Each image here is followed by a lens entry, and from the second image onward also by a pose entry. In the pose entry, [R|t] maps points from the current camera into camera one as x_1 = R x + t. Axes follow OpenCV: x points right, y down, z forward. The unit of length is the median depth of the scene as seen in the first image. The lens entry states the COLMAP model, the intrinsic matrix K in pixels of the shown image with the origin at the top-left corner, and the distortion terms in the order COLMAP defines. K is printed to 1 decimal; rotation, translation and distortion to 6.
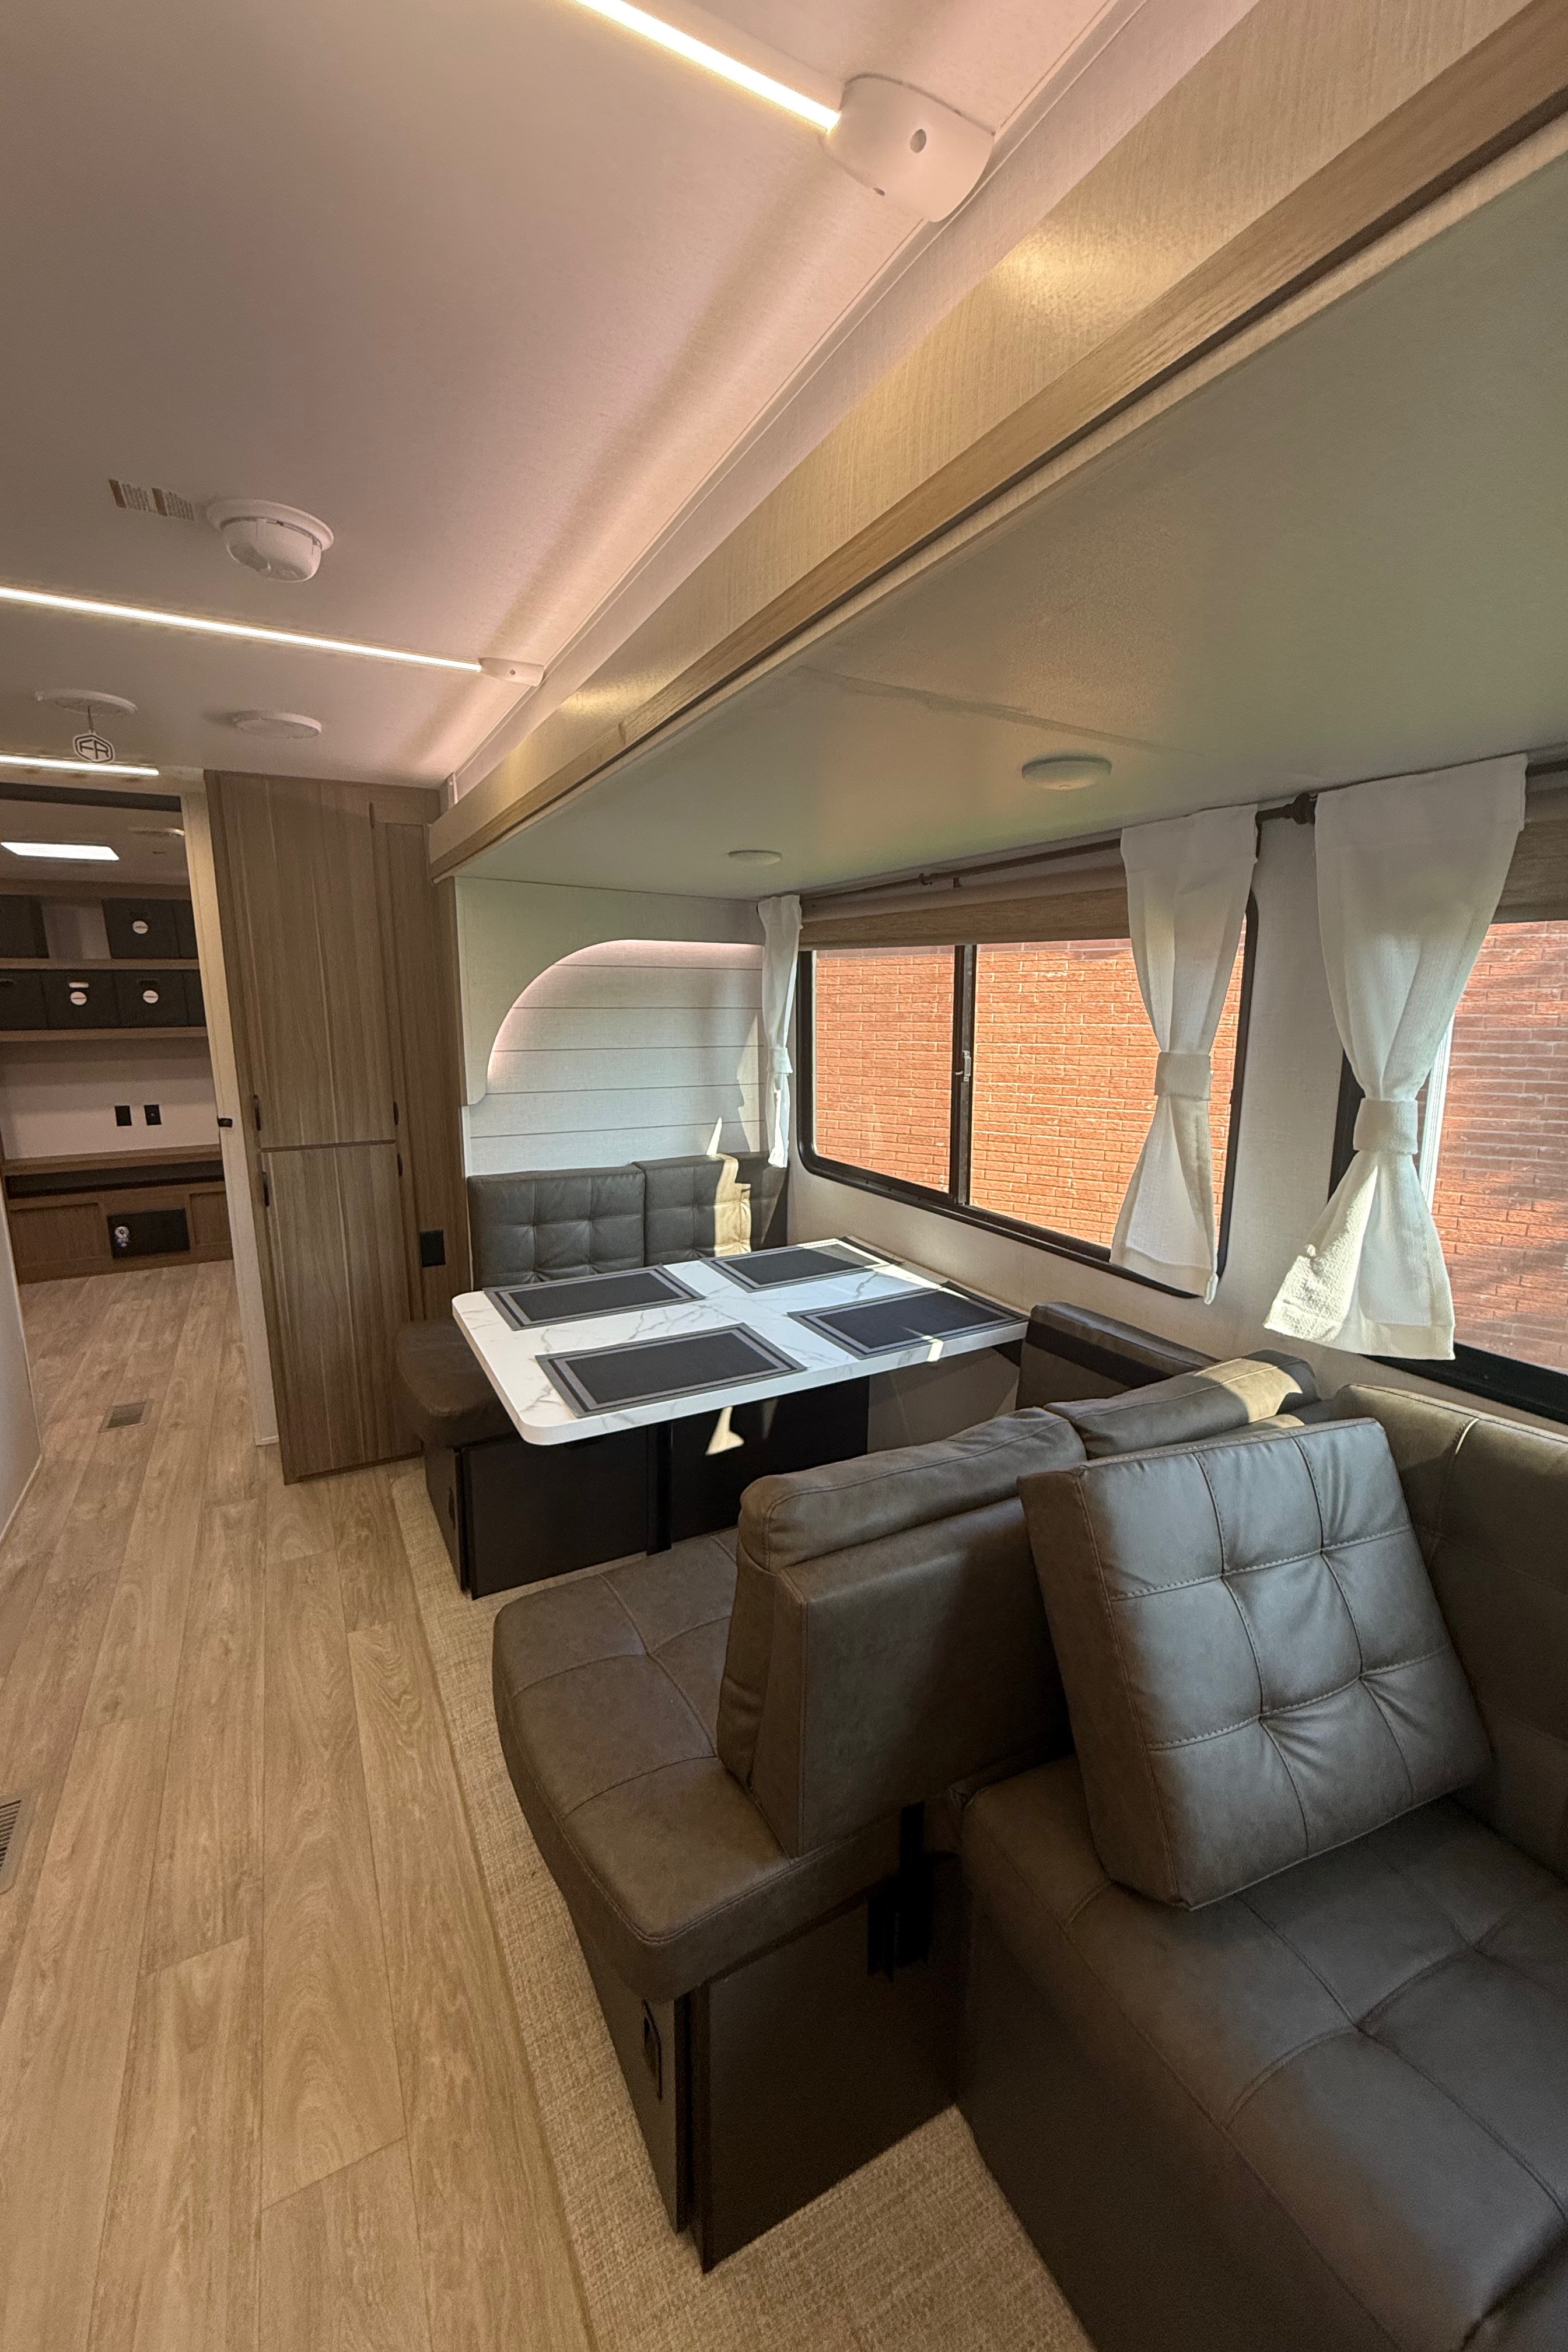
lens RADIAL K [[947.4, 0, 784.0], [0, 947.4, 1176.0], [0, 0, 1]] dist [0.000102, -0.000233]
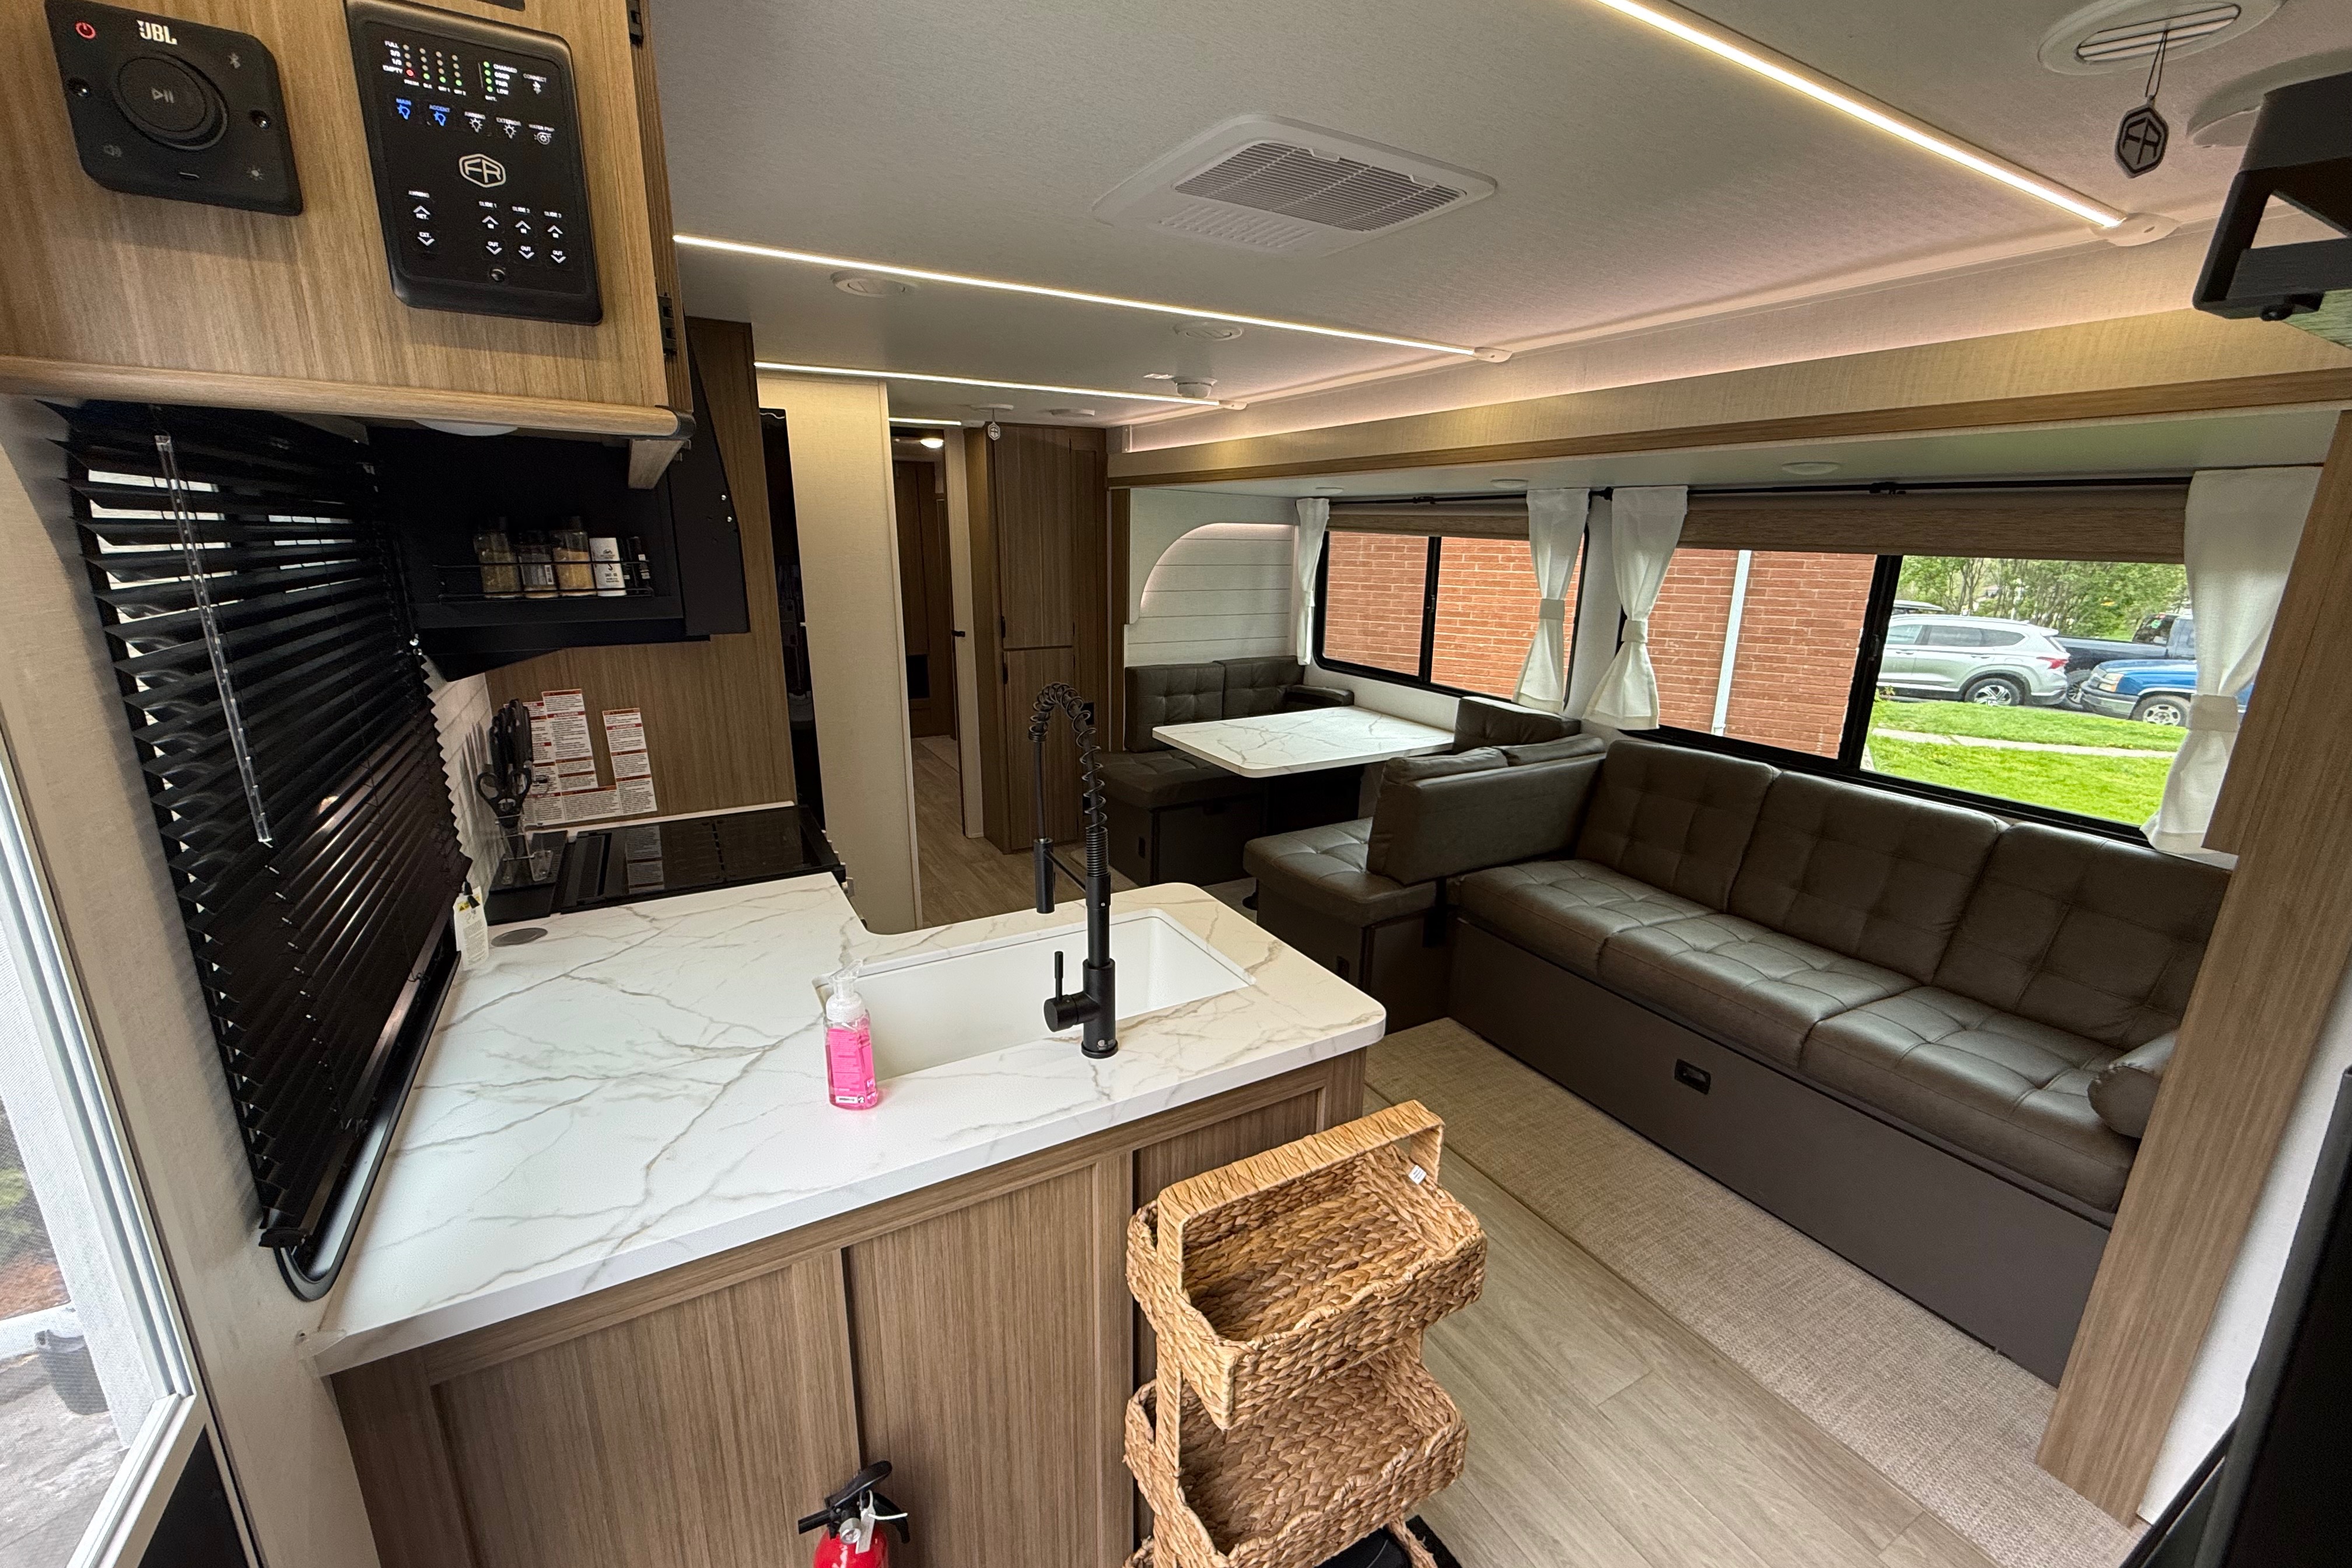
lens RADIAL K [[947.4, 0, 1170.9], [0, 947.4, 779.1], [0, 0, 1]] dist [0.000102, -0.000233]
pose [[0.999780, 0.006554, 0.019948, -0.296846], [-0.007997, 0.997291, 0.073118, 0.077885], [-0.019415, -0.073261, 0.997124, -0.708291]]
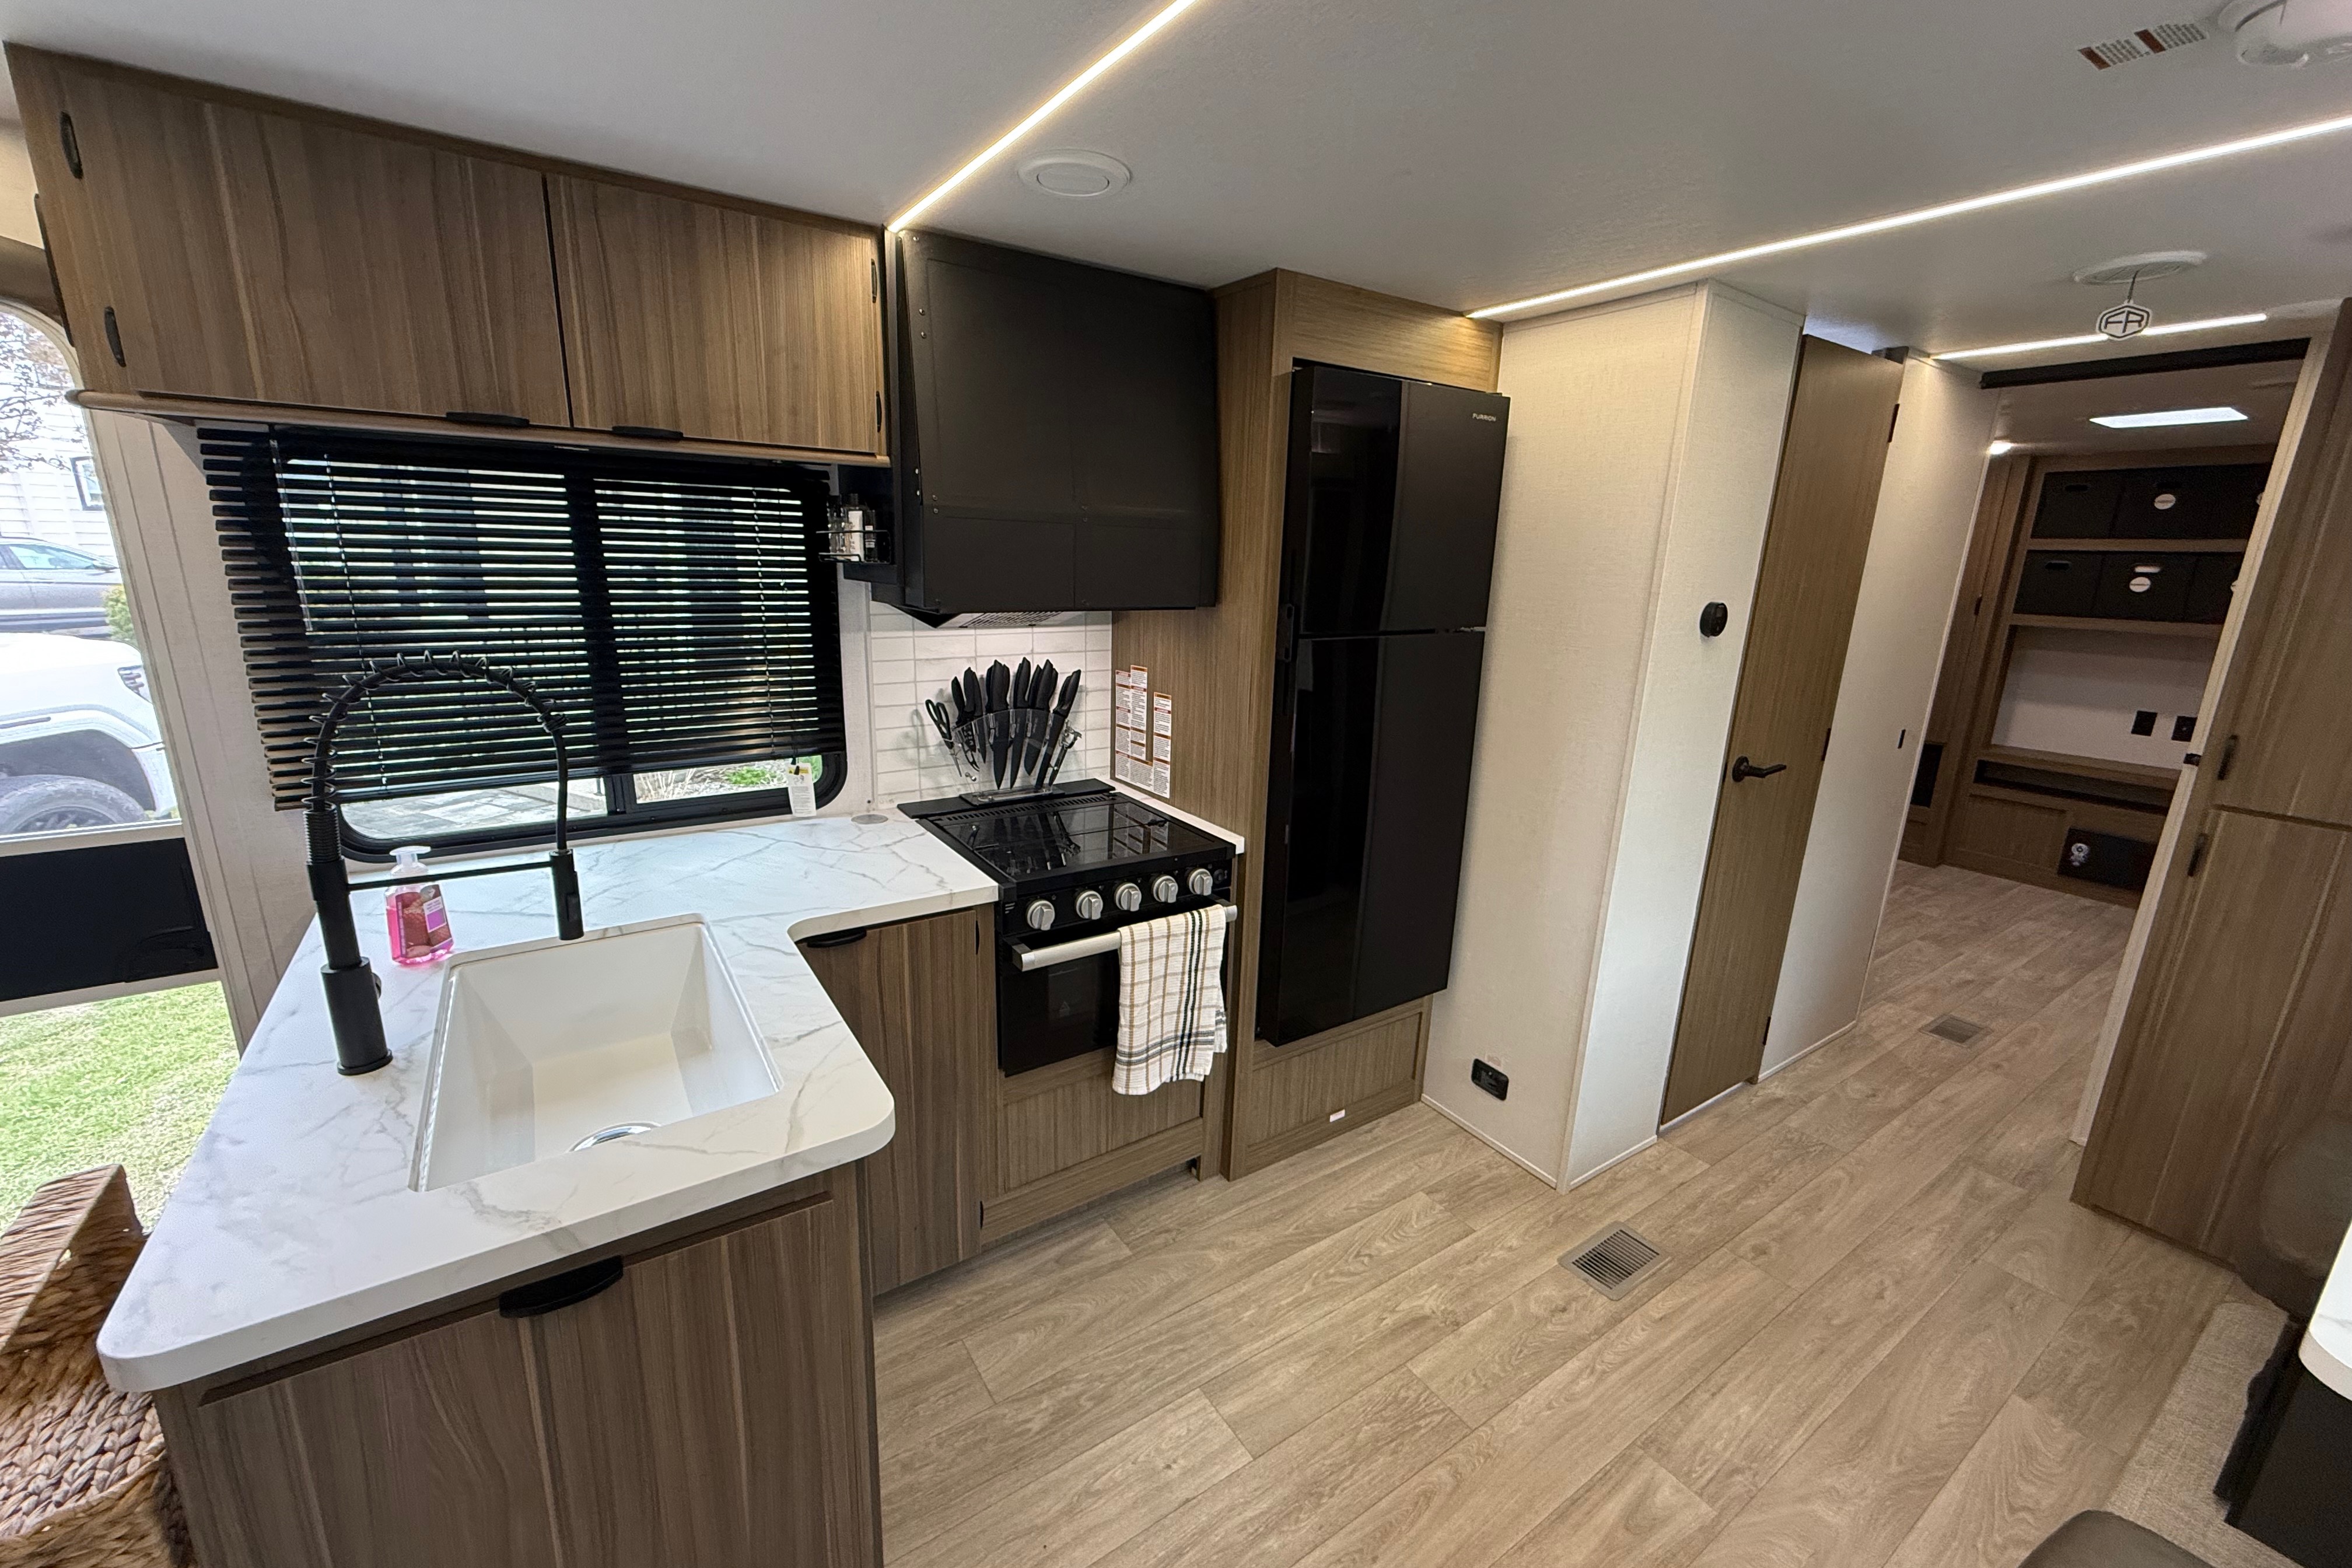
lens RADIAL K [[936.0, 0, 1170.9], [0, 936.0, 784.2], [0, 0, 1]] dist [0.000547, -0.000146]
pose [[0.093152, 0.252965, -0.962981, 0.098048], [-0.209148, 0.950578, 0.229475, -0.042729], [0.973437, 0.180030, 0.141456, 0.069303]]
